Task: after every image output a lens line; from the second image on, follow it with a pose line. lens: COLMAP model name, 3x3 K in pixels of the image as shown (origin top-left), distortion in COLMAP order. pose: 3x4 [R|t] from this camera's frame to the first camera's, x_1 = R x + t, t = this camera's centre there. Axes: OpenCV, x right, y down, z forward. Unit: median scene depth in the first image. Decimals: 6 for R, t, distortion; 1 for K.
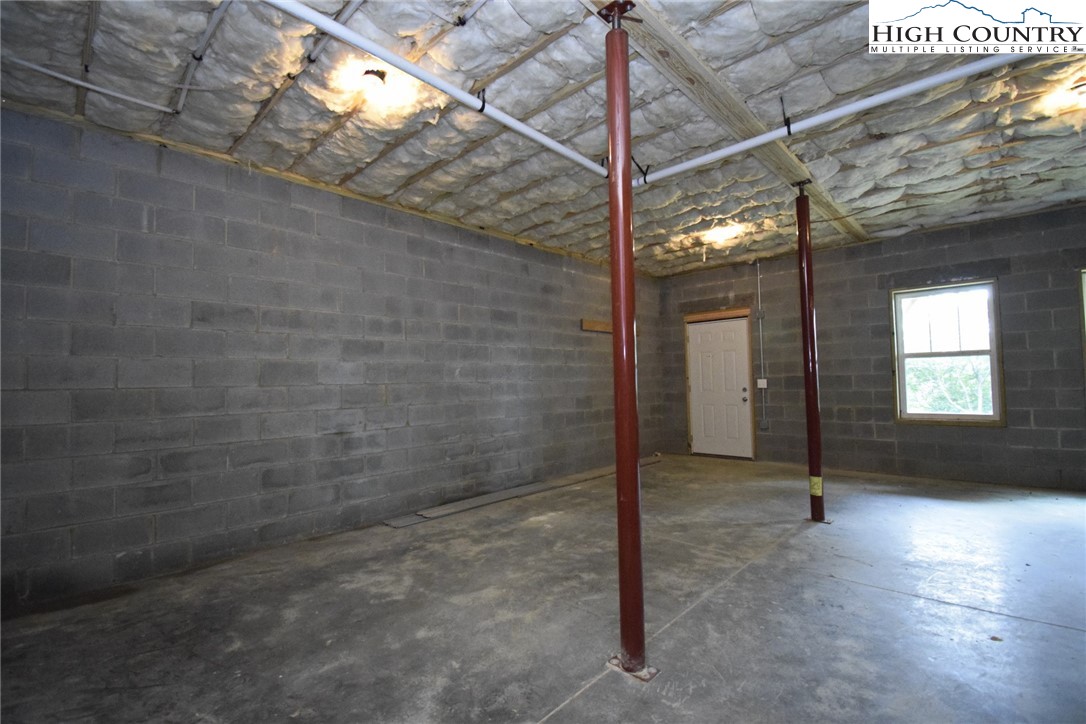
lens RADIAL K [[480.7, 0, 543.0], [0, 480.7, 362.0], [0, 0, 1]] dist [-0.000197, -0.000359]
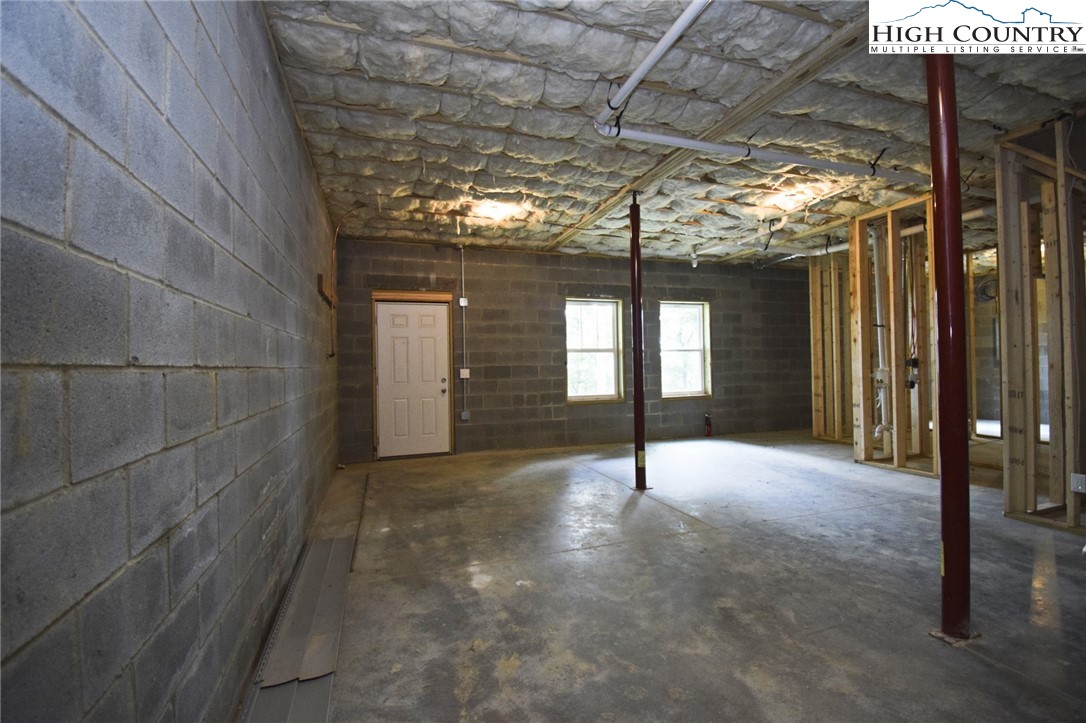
lens RADIAL K [[491.3, 0, 546.5], [0, 491.3, 363.1], [0, 0, 1]] dist [0.000914, -0.000611]
pose [[0.452718, 0.016897, 0.891493, -0.525835], [-0.029741, 0.999550, -0.003842, 0.033579], [-0.891157, -0.024774, 0.453017, 0.597301]]
